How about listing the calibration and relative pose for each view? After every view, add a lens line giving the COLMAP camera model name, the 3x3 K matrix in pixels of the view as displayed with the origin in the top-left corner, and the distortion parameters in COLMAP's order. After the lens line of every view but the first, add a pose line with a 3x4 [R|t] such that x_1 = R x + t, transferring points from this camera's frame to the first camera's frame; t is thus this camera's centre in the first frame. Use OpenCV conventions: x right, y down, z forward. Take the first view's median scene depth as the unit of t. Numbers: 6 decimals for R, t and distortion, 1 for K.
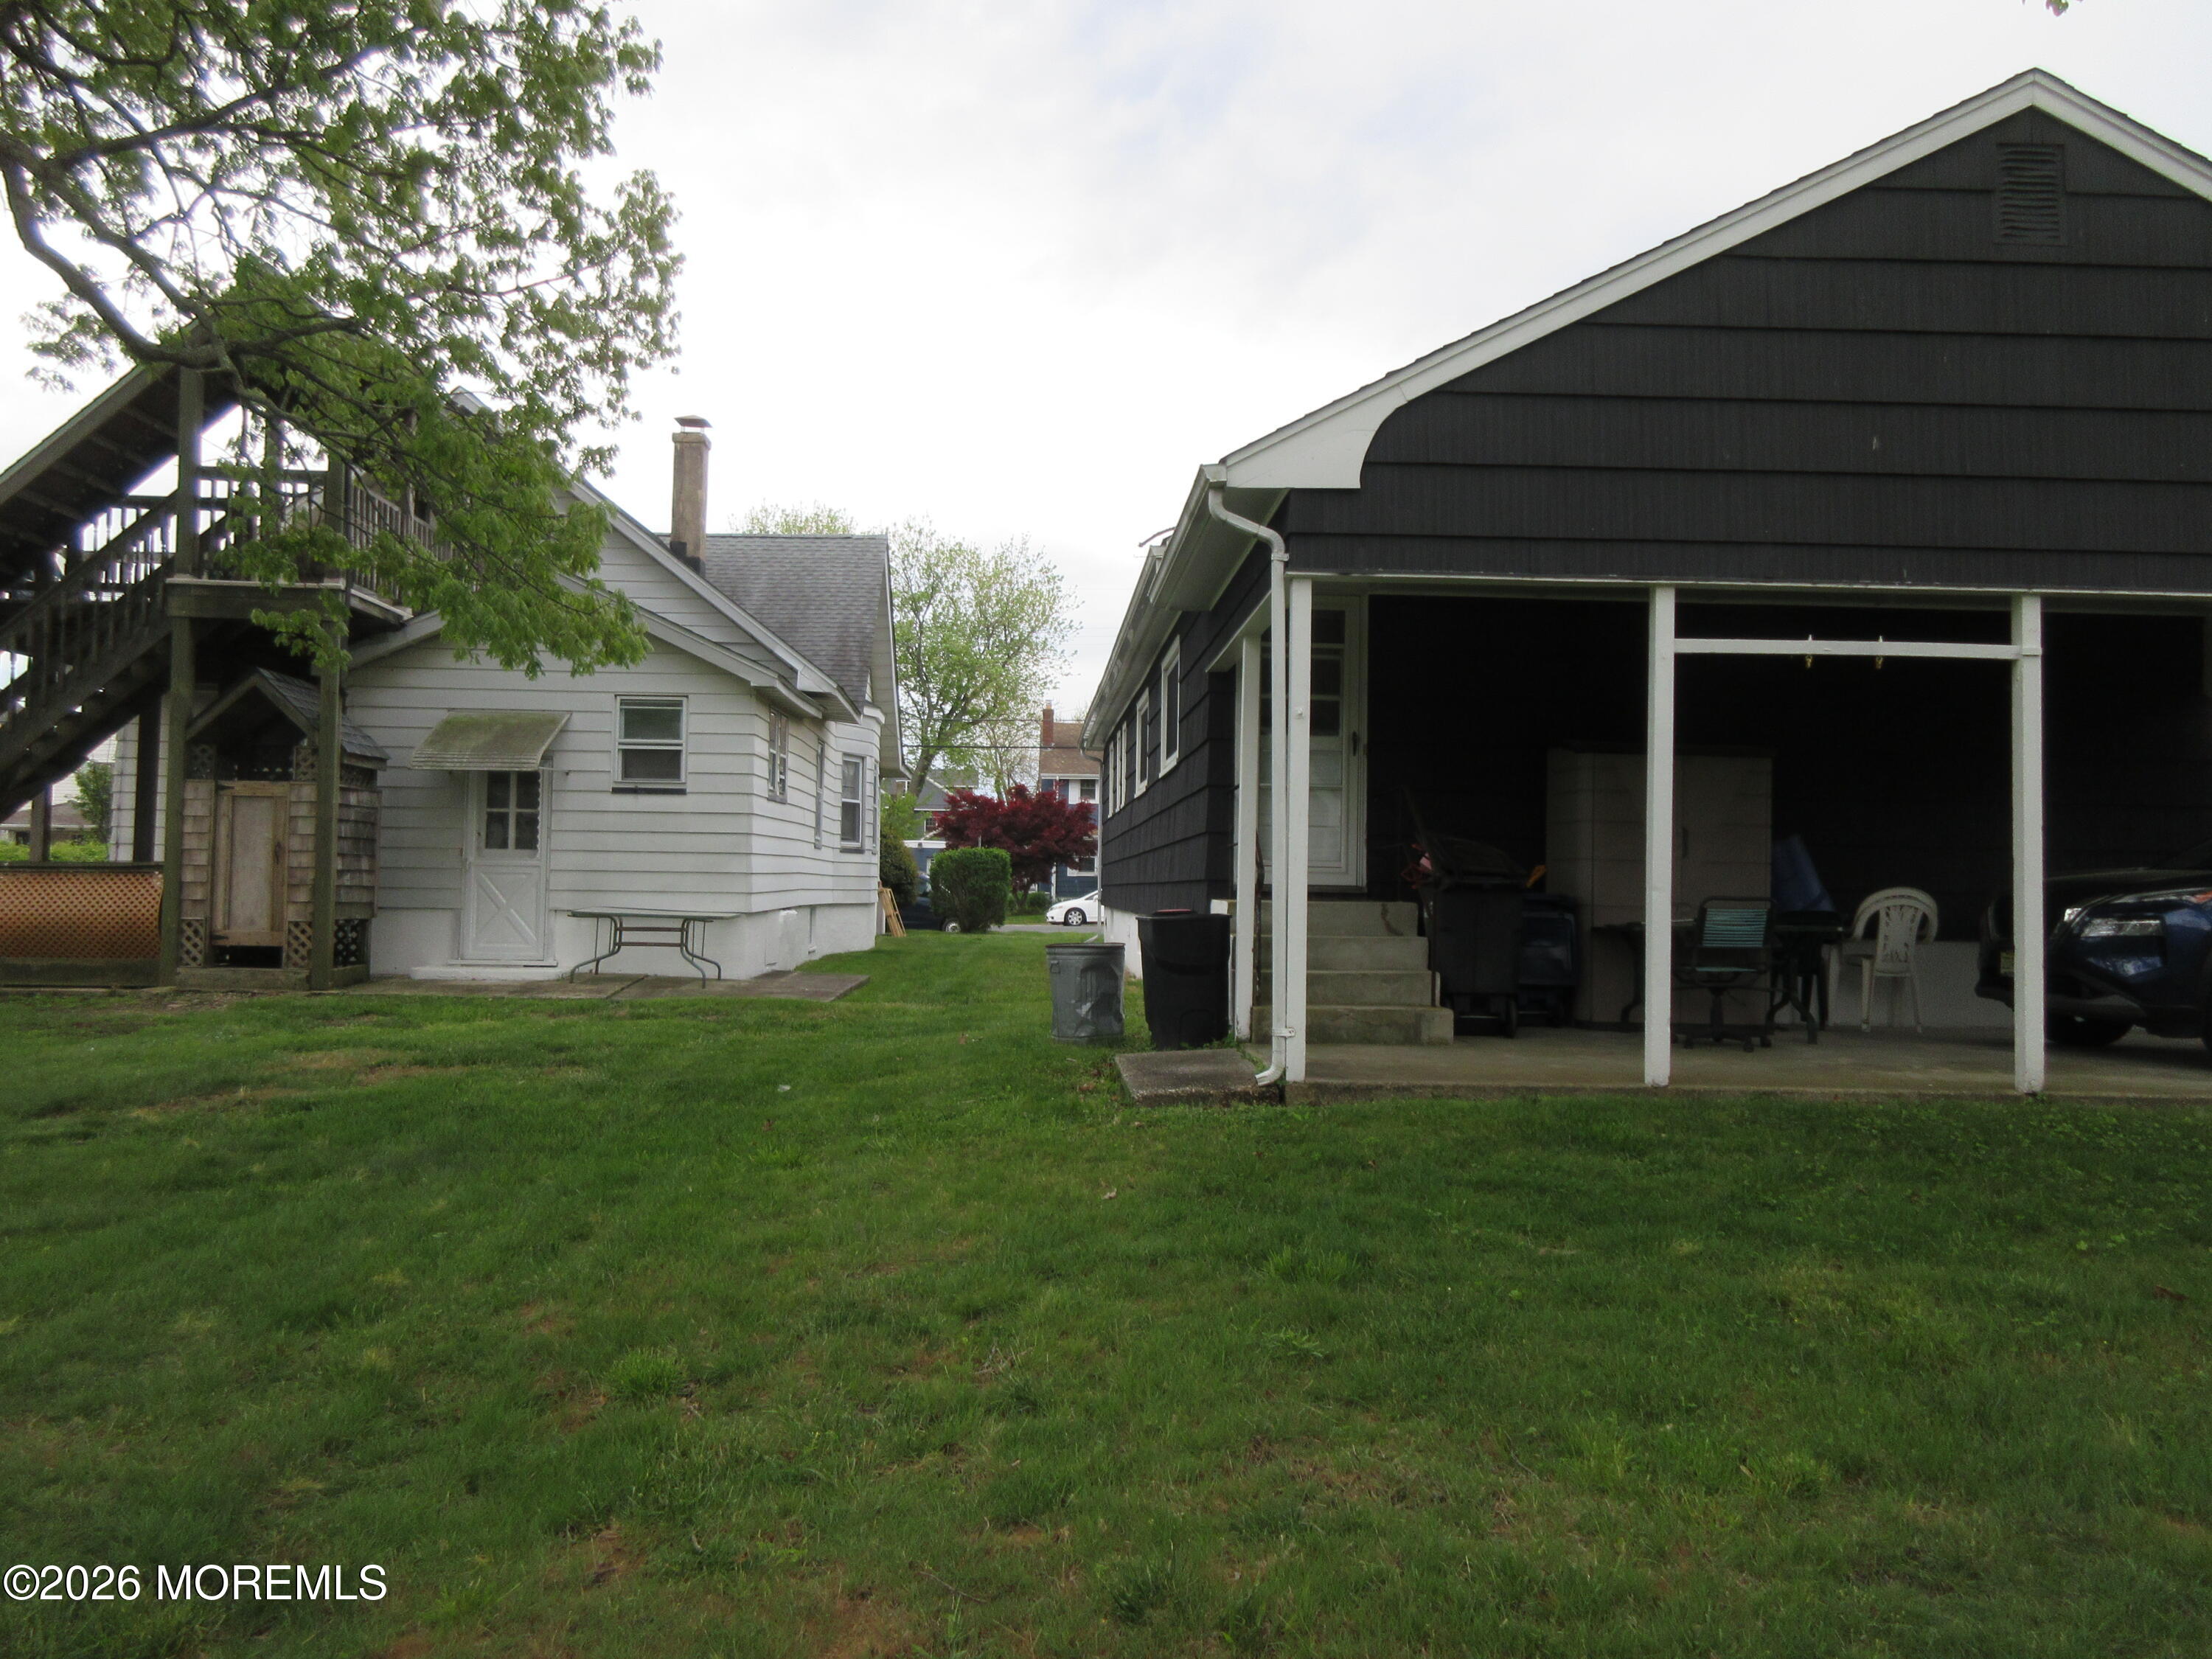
lens RADIAL K [[1663.6, 0, 1106.0], [0, 1663.6, 829.5], [0, 0, 1]] dist [-0.000061, 0.008802]
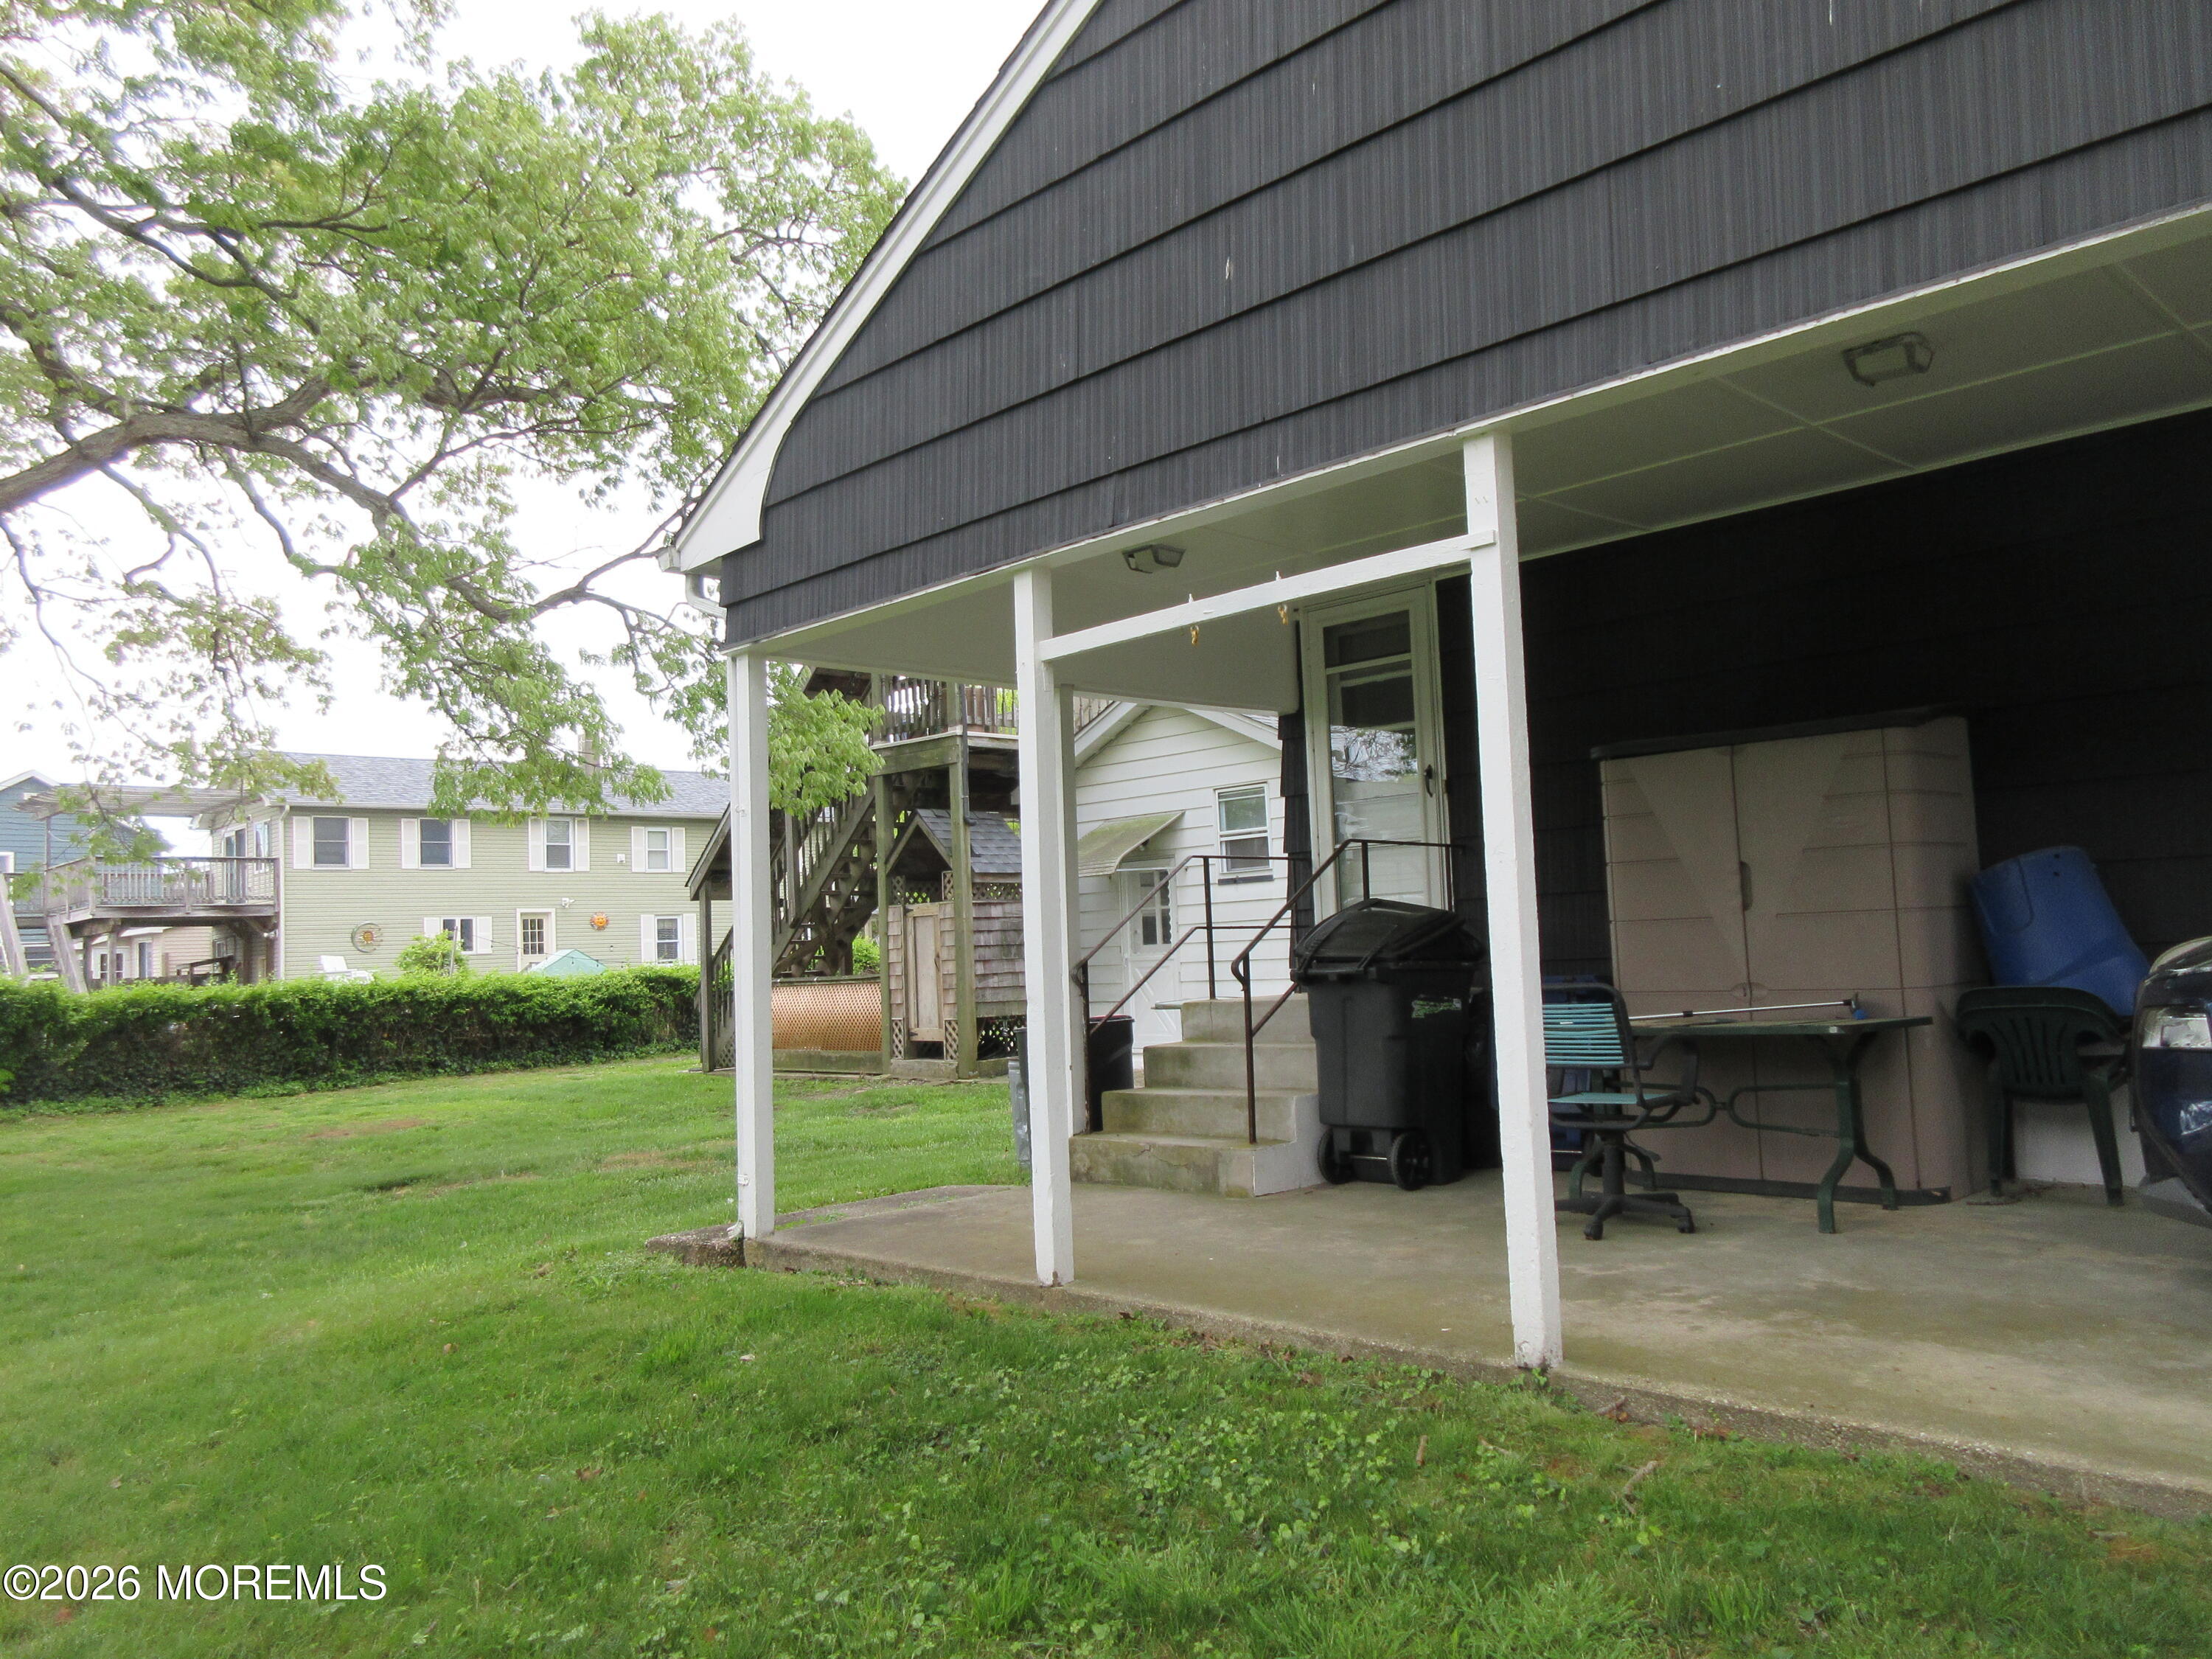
lens RADIAL K [[1663.6, 0, 1106.0], [0, 1663.6, 829.5], [0, 0, 1]] dist [-0.000061, 0.008802]
pose [[0.657166, -0.100254, -0.747049, 0.483821], [0.077564, 0.994848, -0.065276, 0.006642], [0.749744, -0.015047, 0.661557, 0.306720]]
